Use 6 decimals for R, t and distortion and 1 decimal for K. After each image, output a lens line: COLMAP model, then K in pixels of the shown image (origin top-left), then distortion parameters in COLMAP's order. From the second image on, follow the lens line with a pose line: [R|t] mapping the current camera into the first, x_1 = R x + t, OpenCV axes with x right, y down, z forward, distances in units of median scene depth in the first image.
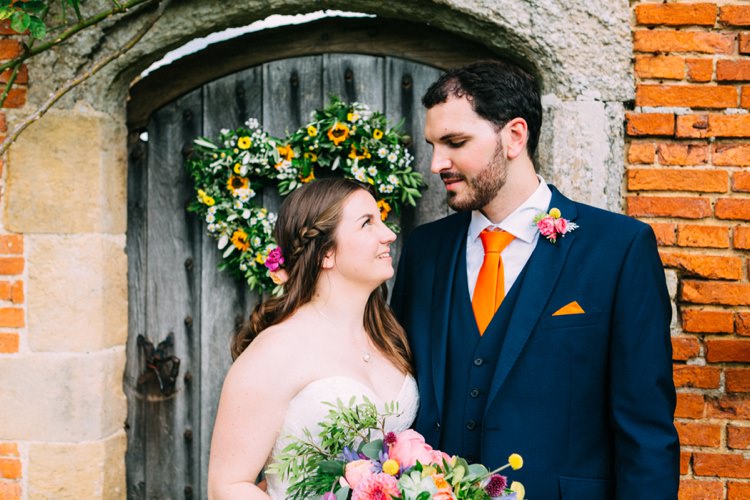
lens RADIAL K [[865.3, 0, 373.8], [0, 865.3, 250.6], [0, 0, 1]] dist [-0.023574, 0.000000]
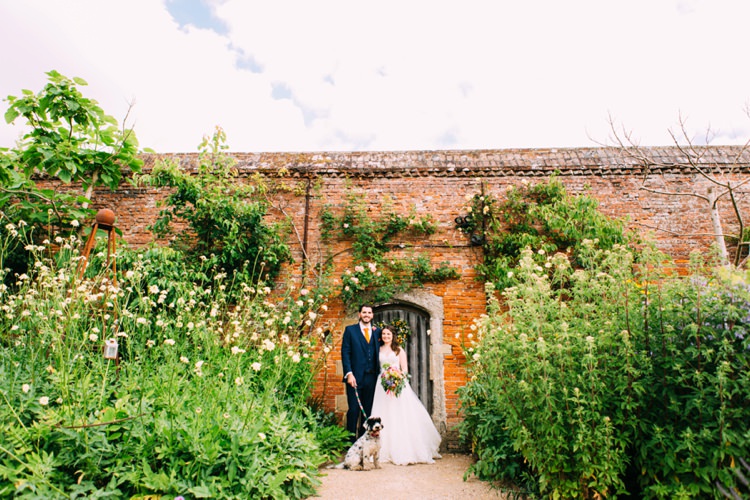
lens RADIAL K [[517.4, 0, 372.2], [0, 517.4, 251.2], [0, 0, 1]] dist [-0.054511, -0.000613]
pose [[0.998237, 0.014953, 0.057434, -0.428646], [-0.001073, 0.972128, -0.234449, 0.219780], [-0.059339, 0.233974, 0.970430, -2.596188]]
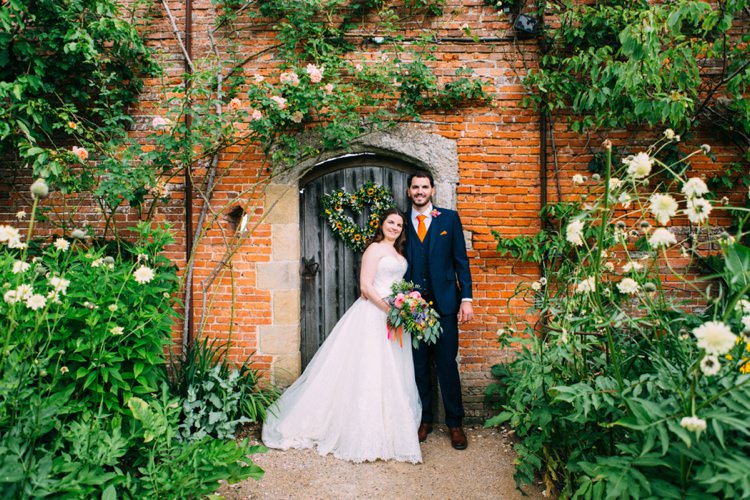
lens RADIAL K [[517.4, 0, 377.3], [0, 517.4, 251.3], [0, 0, 1]] dist [-0.054511, -0.000613]
pose [[0.994850, -0.013057, 0.100512, -0.209083], [0.012702, 0.999911, 0.004178, 0.078189], [-0.100558, -0.002880, 0.994927, -0.911927]]
